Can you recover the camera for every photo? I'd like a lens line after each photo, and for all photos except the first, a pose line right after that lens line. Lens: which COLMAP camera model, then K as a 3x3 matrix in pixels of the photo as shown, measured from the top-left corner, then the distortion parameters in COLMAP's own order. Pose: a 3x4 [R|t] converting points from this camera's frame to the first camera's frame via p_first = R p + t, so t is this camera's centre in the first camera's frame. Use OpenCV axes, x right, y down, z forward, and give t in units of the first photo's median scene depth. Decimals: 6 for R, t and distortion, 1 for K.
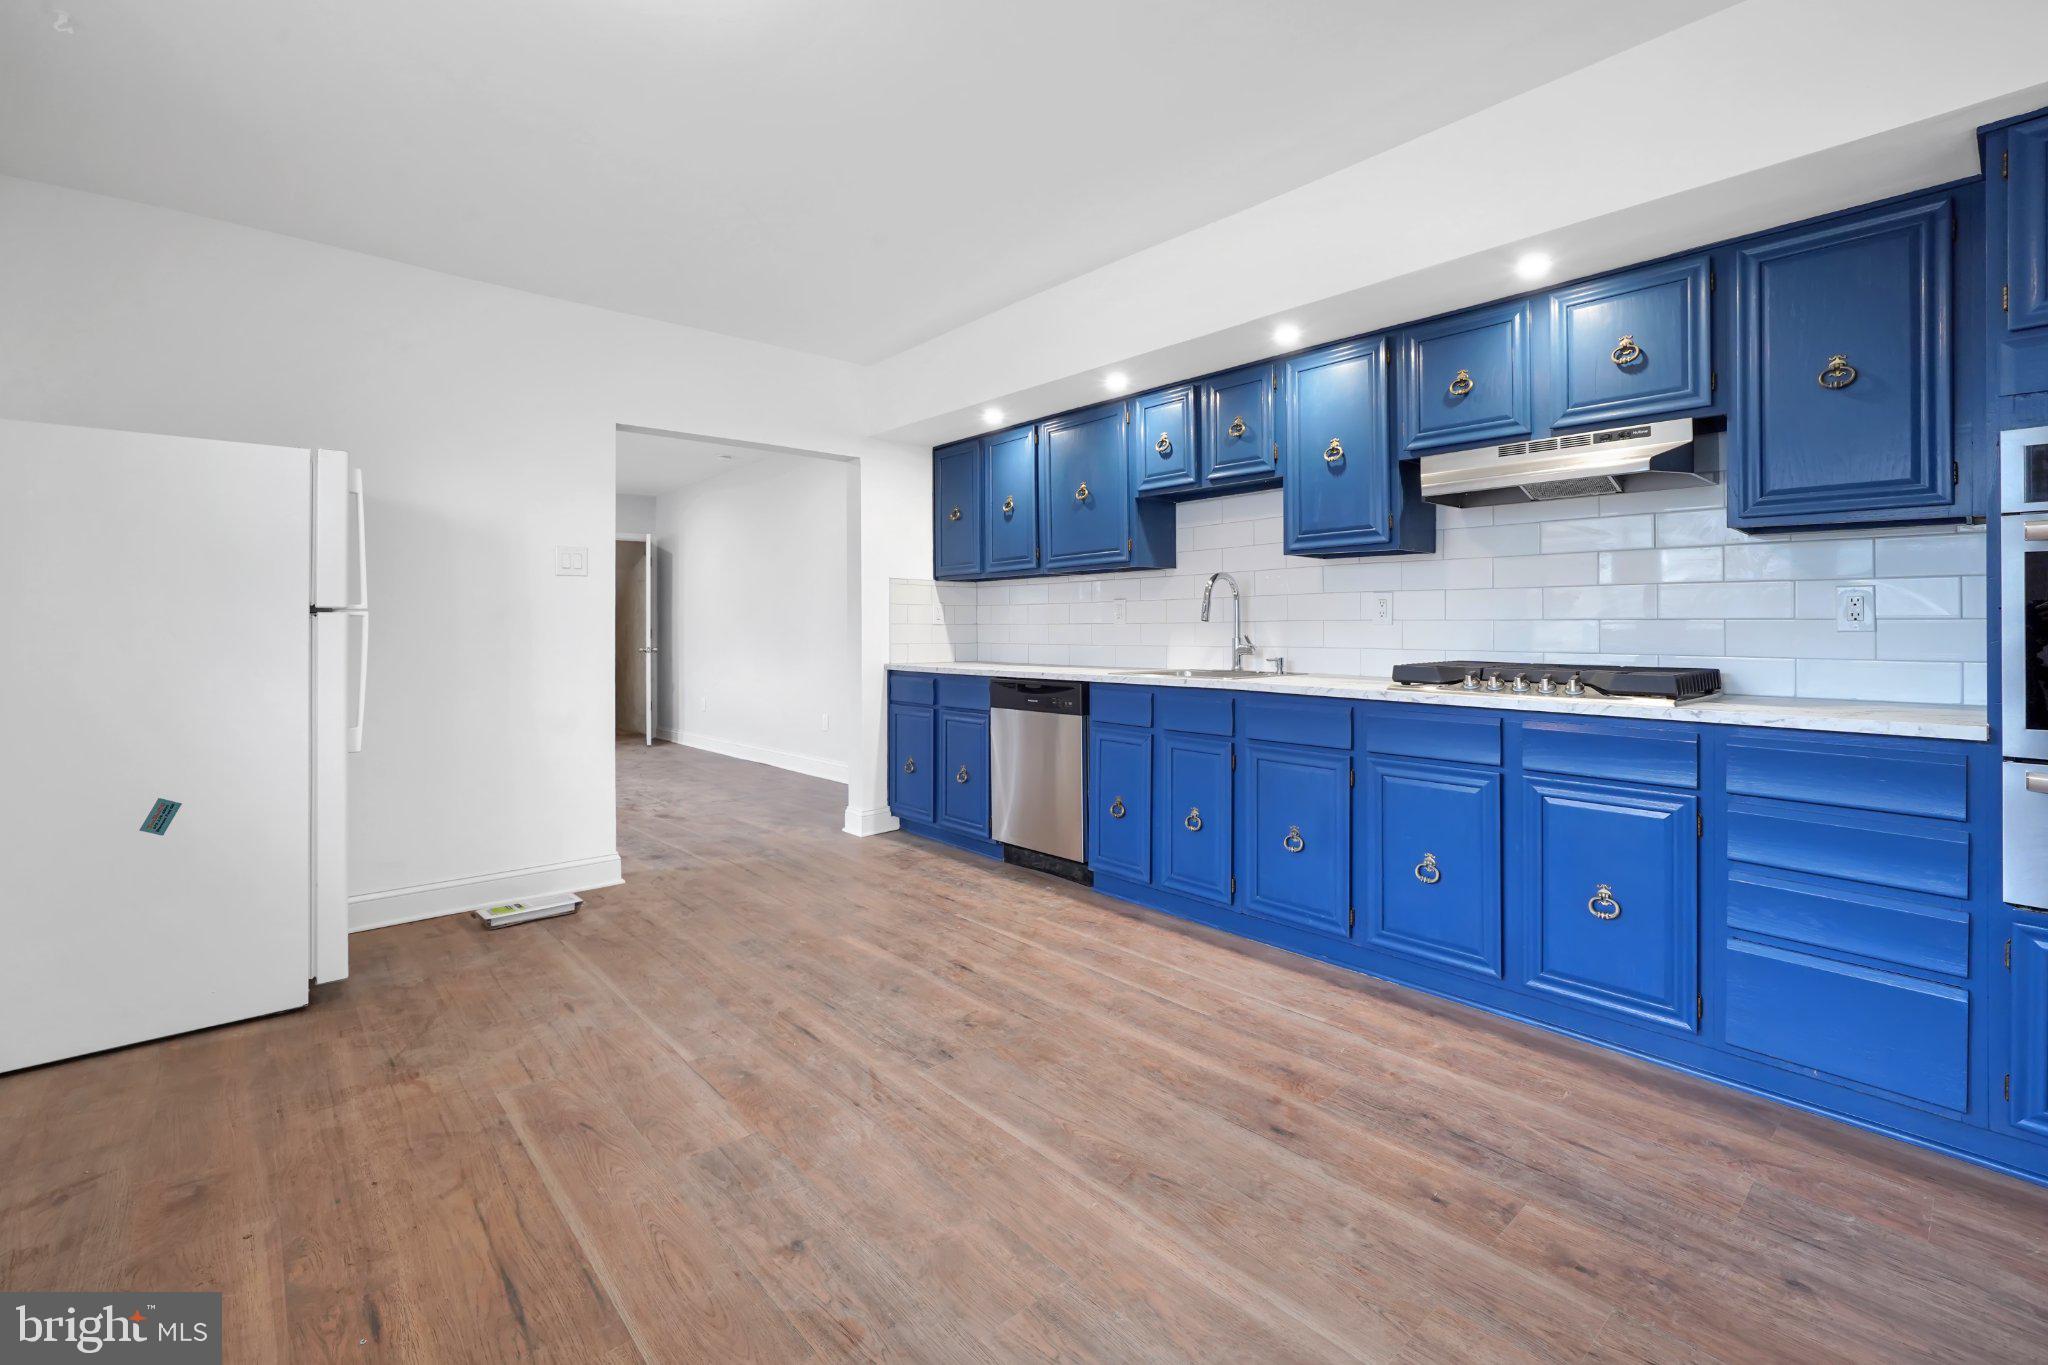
lens RADIAL K [[890.0, 0, 1017.1], [0, 890.0, 624.2], [0, 0, 1]] dist [-0.000337, -0.000351]
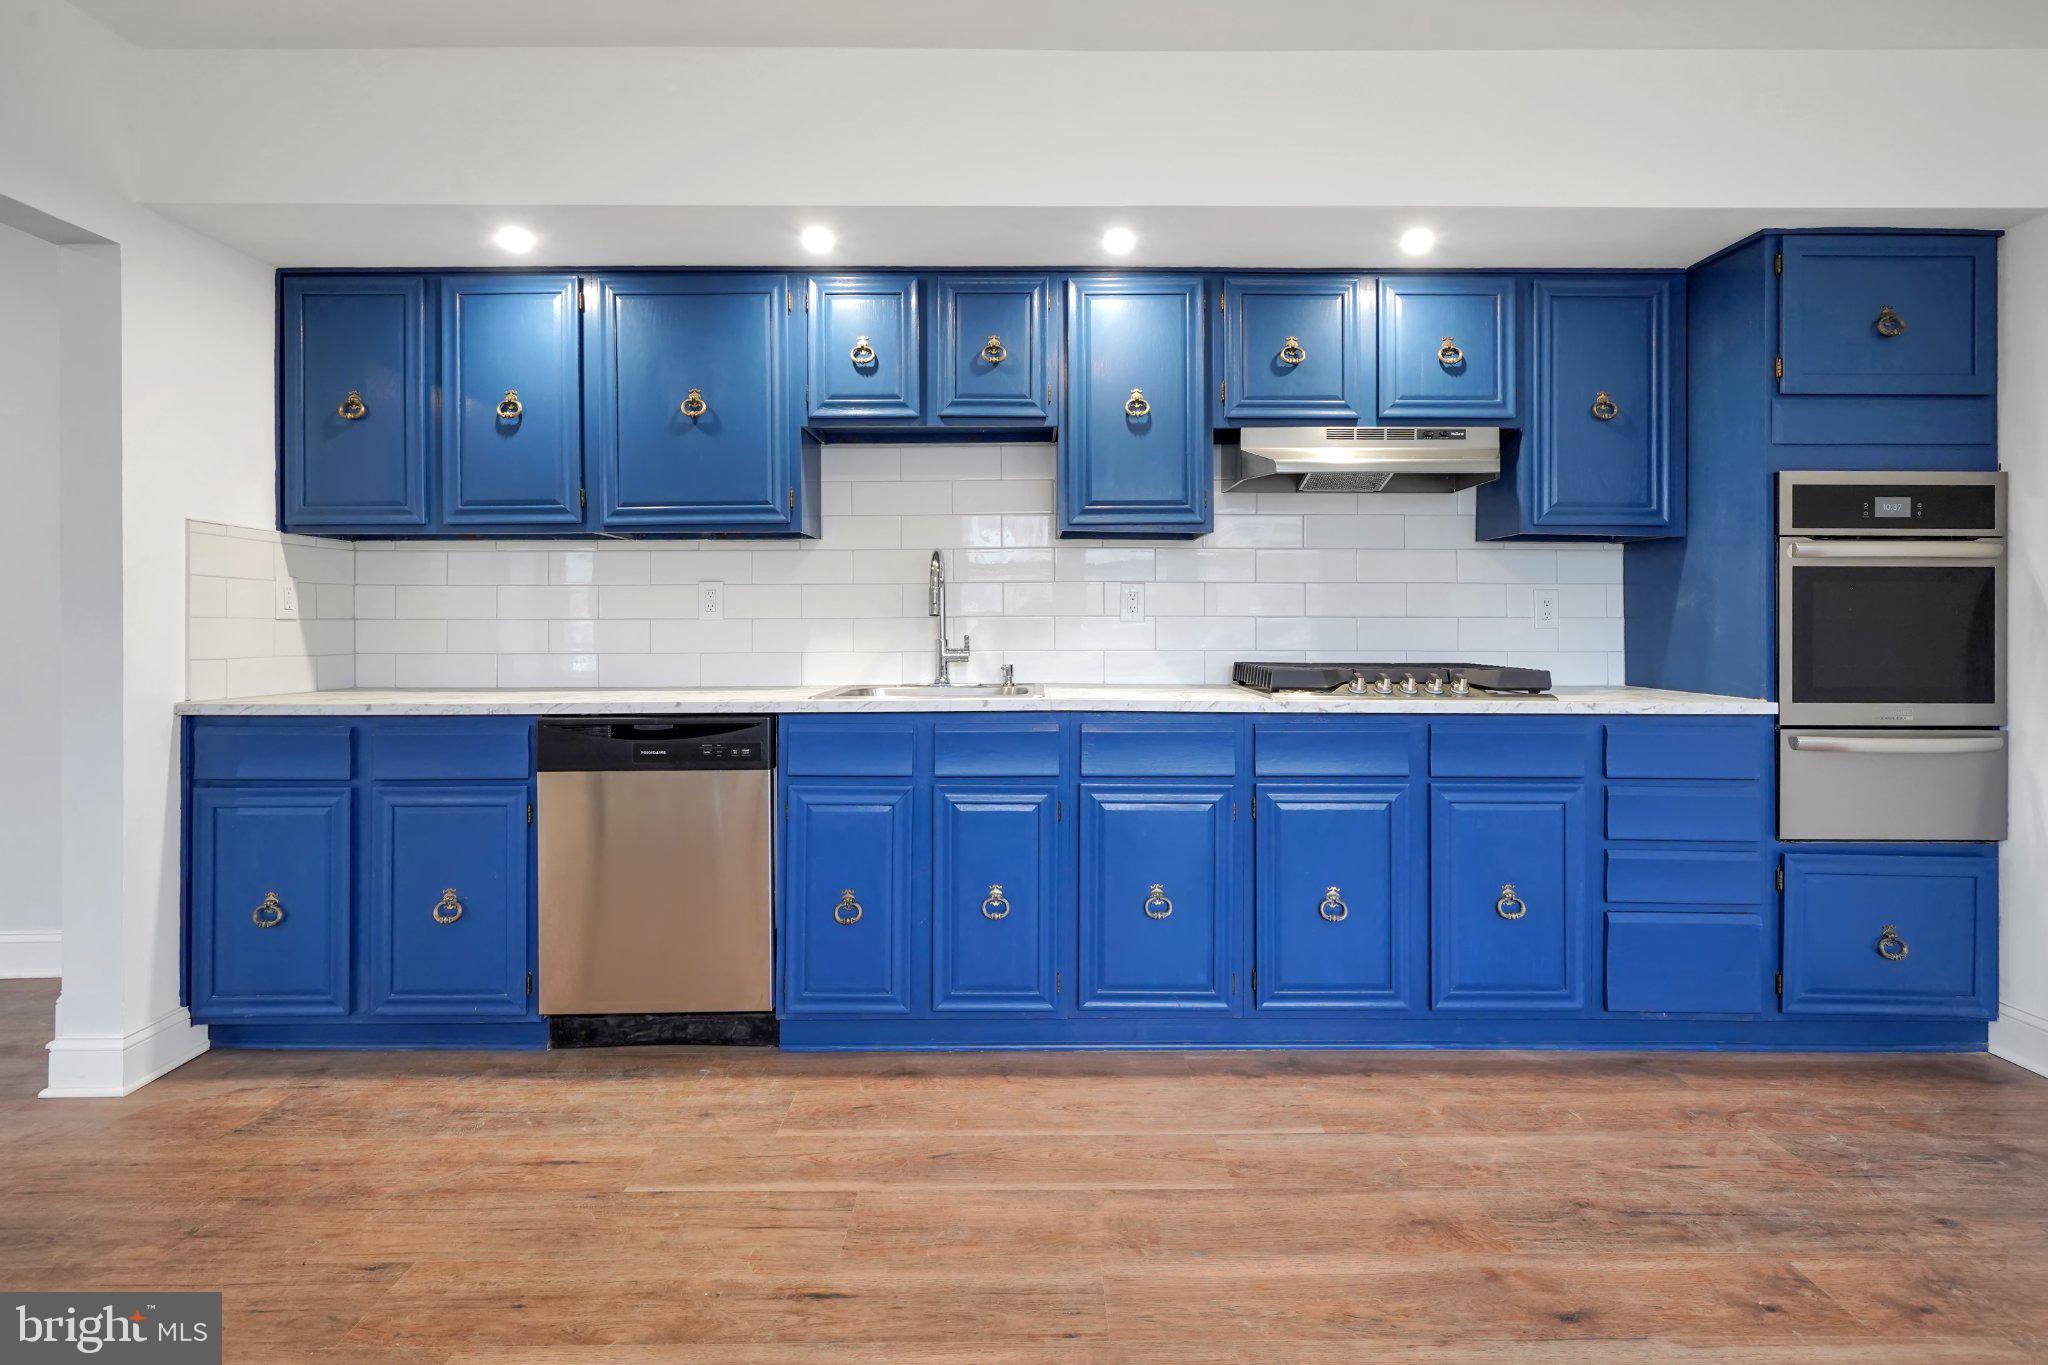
lens RADIAL K [[974.2, 0, 1034.4], [0, 974.2, 620.9], [0, 0, 1]] dist [0.002398, 0.001228]
pose [[0.655824, 0.005031, 0.754897, -0.404993], [-0.002161, 0.999986, -0.004787, 0.005054], [-0.754911, 0.001508, 0.655826, 0.551170]]
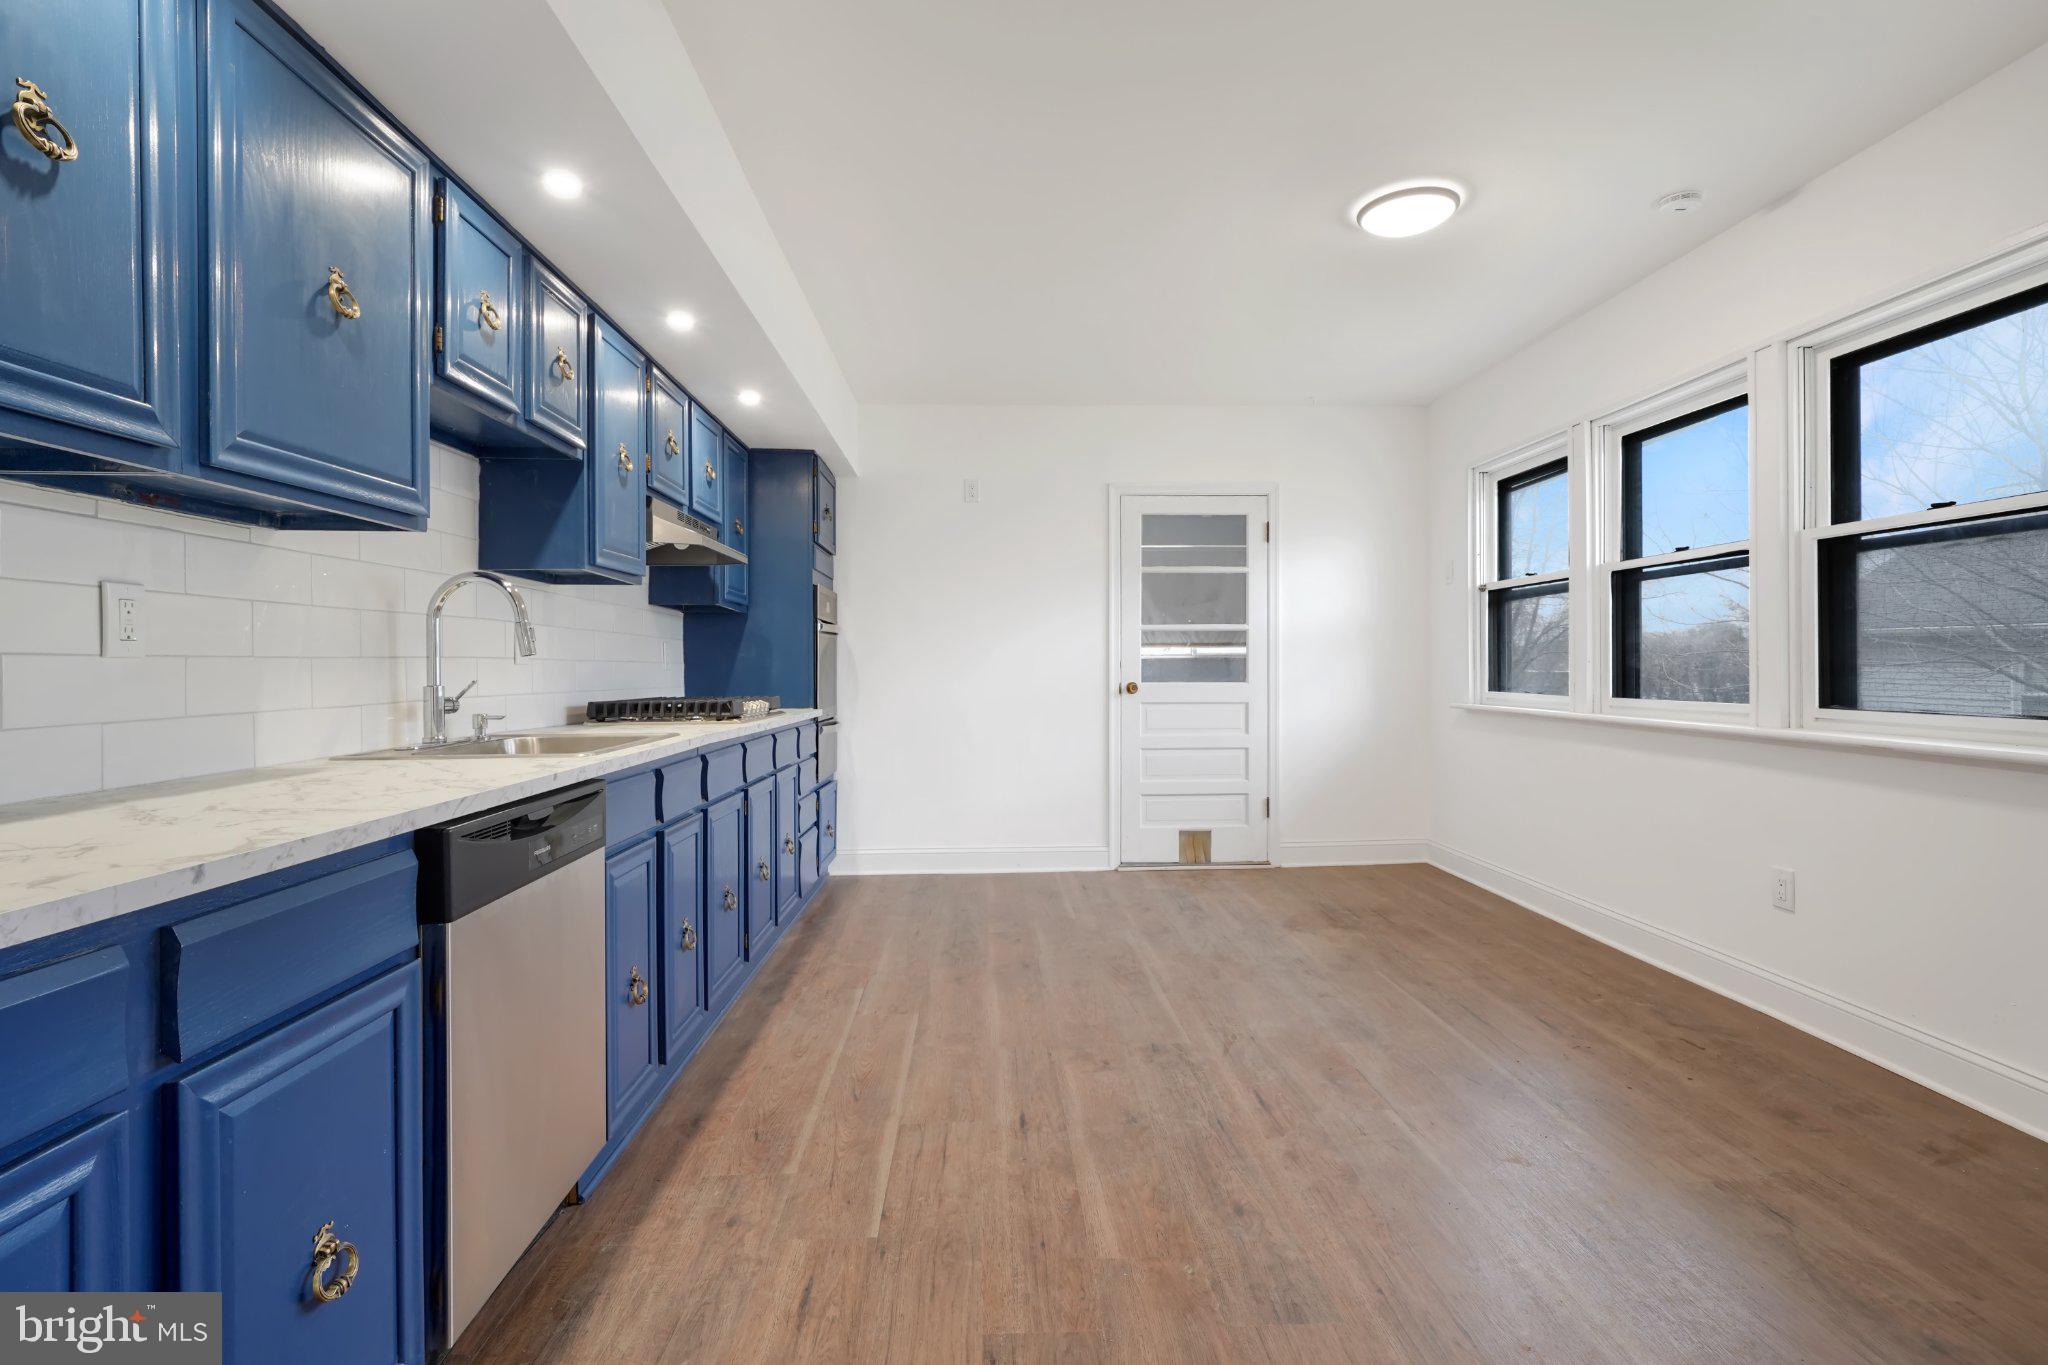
lens RADIAL K [[956.4, 0, 1024.0], [0, 956.4, 682.5], [0, 0, 1]] dist [0.000428, 0.000129]
pose [[-0.778253, -0.002987, 0.627943, -0.564662], [0.005972, 0.999908, 0.012158, 0.010660], [-0.627922, 0.013212, -0.778164, 1.632386]]
